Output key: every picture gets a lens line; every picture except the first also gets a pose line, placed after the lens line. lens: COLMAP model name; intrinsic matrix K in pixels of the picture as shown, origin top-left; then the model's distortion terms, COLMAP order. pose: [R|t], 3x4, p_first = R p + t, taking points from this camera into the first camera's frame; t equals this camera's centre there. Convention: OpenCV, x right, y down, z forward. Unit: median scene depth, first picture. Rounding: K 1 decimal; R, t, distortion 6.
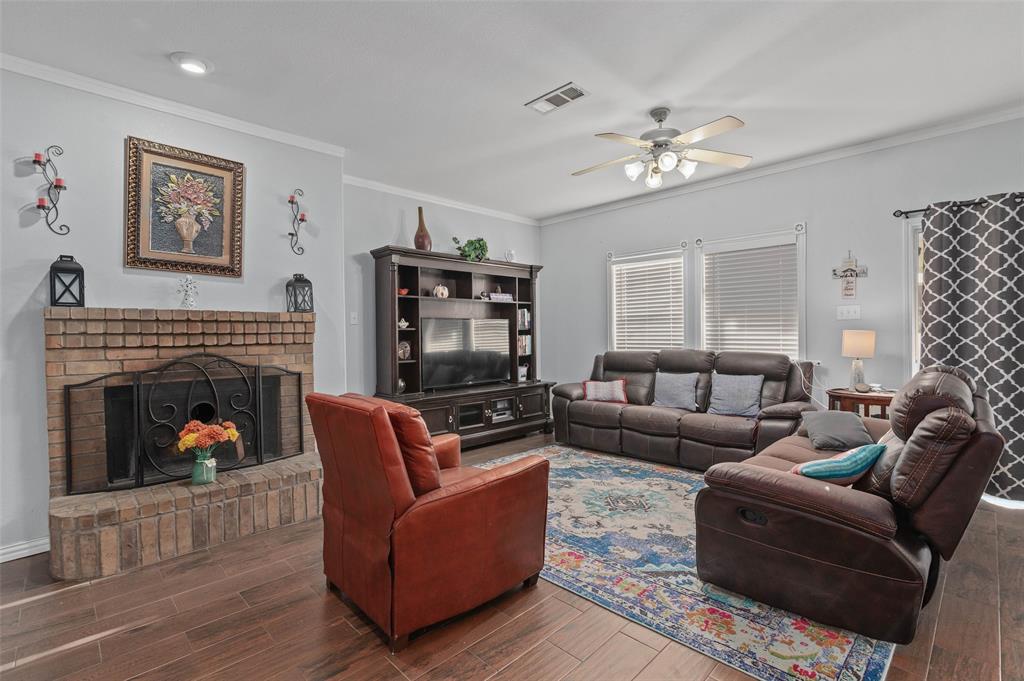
lens RADIAL K [[472.8, 0, 512.1], [0, 472.8, 343.9], [0, 0, 1]] dist [-0.006935, -0.000372]
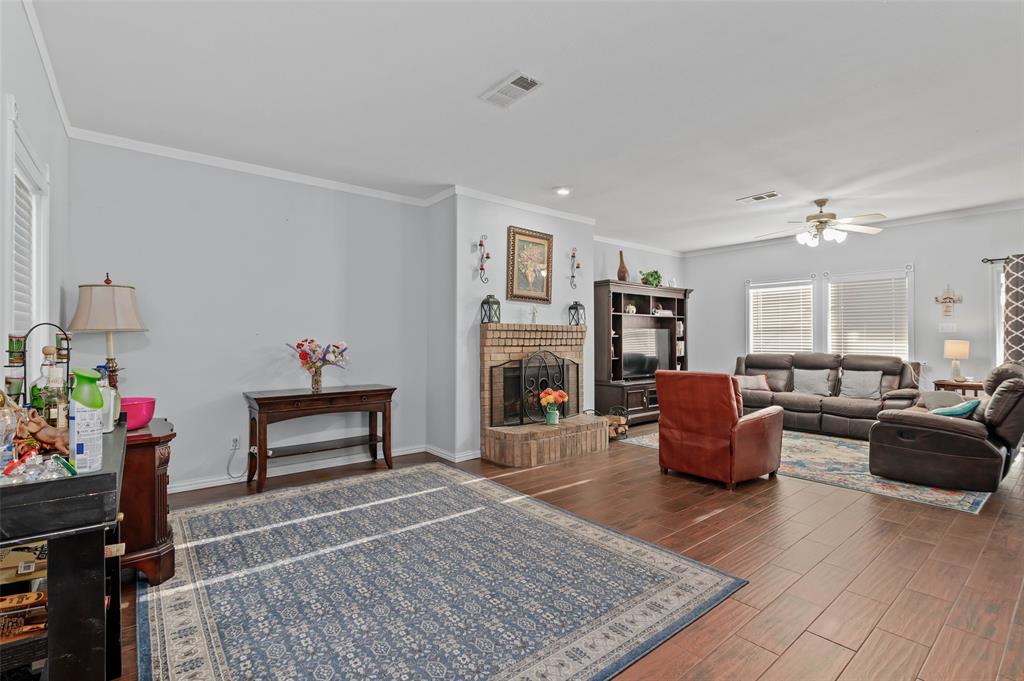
lens RADIAL K [[474.0, 0, 512.0], [0, 474.0, 340.5], [0, 0, 1]] dist [-0.004149, 0.000147]
pose [[0.995421, 0.010462, -0.095018, -0.511410], [-0.012194, 0.999770, -0.017661, 0.014811], [0.094811, 0.018739, 0.995319, -0.606069]]
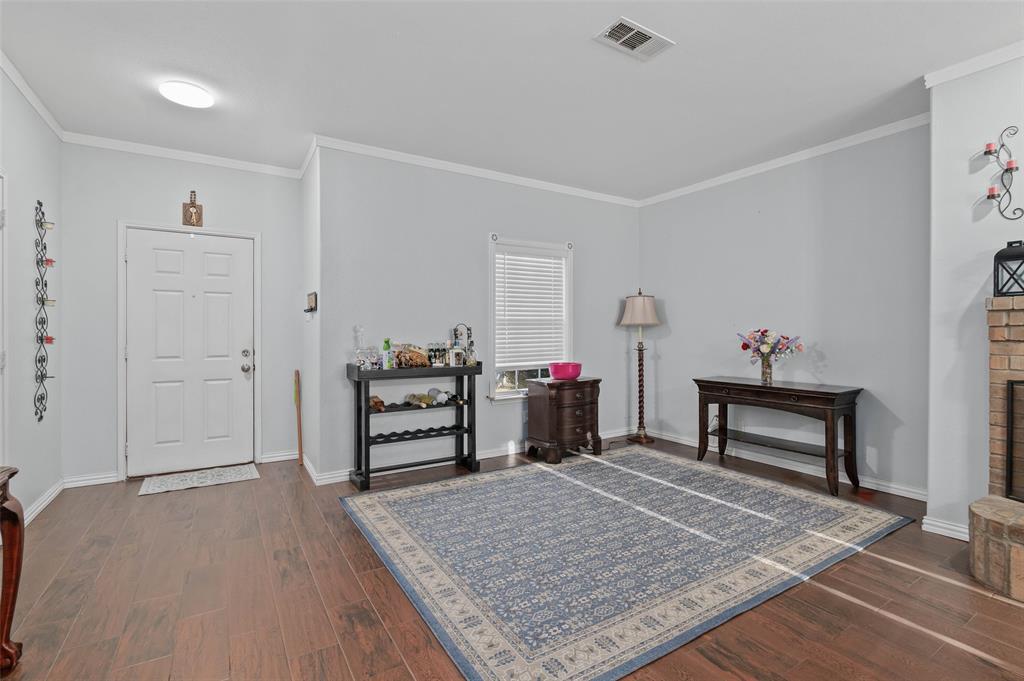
lens RADIAL K [[471.4, 0, 509.7], [0, 471.4, 332.8], [0, 0, 1]] dist [-0.001683, -0.000172]
pose [[-0.216759, 0.013731, -0.976129, 0.133018], [-0.017892, 0.999677, 0.018035, -0.004212], [0.976061, 0.021374, -0.216444, 0.167427]]
